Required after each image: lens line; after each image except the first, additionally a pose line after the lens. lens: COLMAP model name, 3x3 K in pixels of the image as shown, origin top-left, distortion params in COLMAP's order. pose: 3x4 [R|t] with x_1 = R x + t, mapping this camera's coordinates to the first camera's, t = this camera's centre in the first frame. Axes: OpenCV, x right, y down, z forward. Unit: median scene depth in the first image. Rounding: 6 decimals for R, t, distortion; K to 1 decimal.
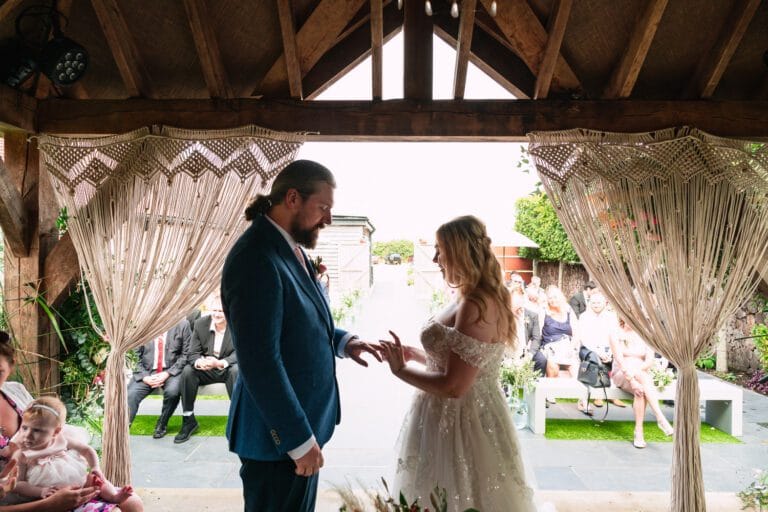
lens RADIAL K [[522.2, 0, 378.0], [0, 522.2, 254.0], [0, 0, 1]] dist [-0.001913, 0.001769]
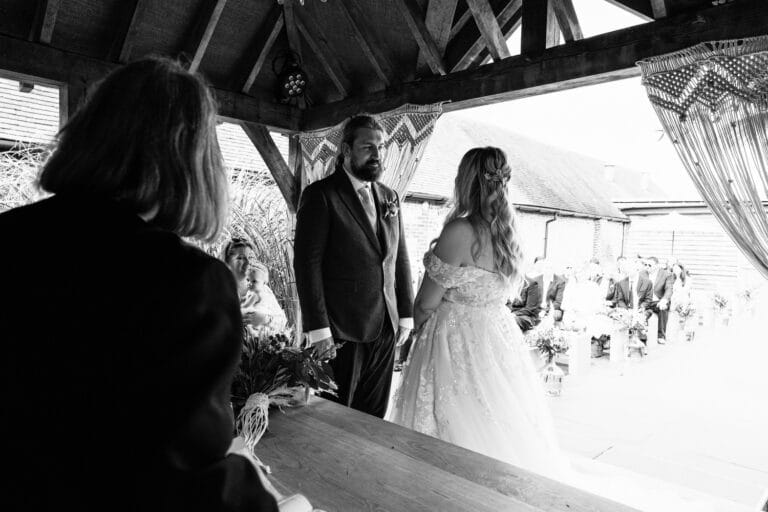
lens RADIAL K [[522.2, 0, 378.0], [0, 522.2, 254.0], [0, 0, 1]] dist [-0.001913, 0.001769]
pose [[0.727756, 0.032280, -0.685076, 0.579403], [-0.027860, 0.999459, 0.017498, 0.094140], [0.685270, 0.006352, 0.728261, 0.042676]]
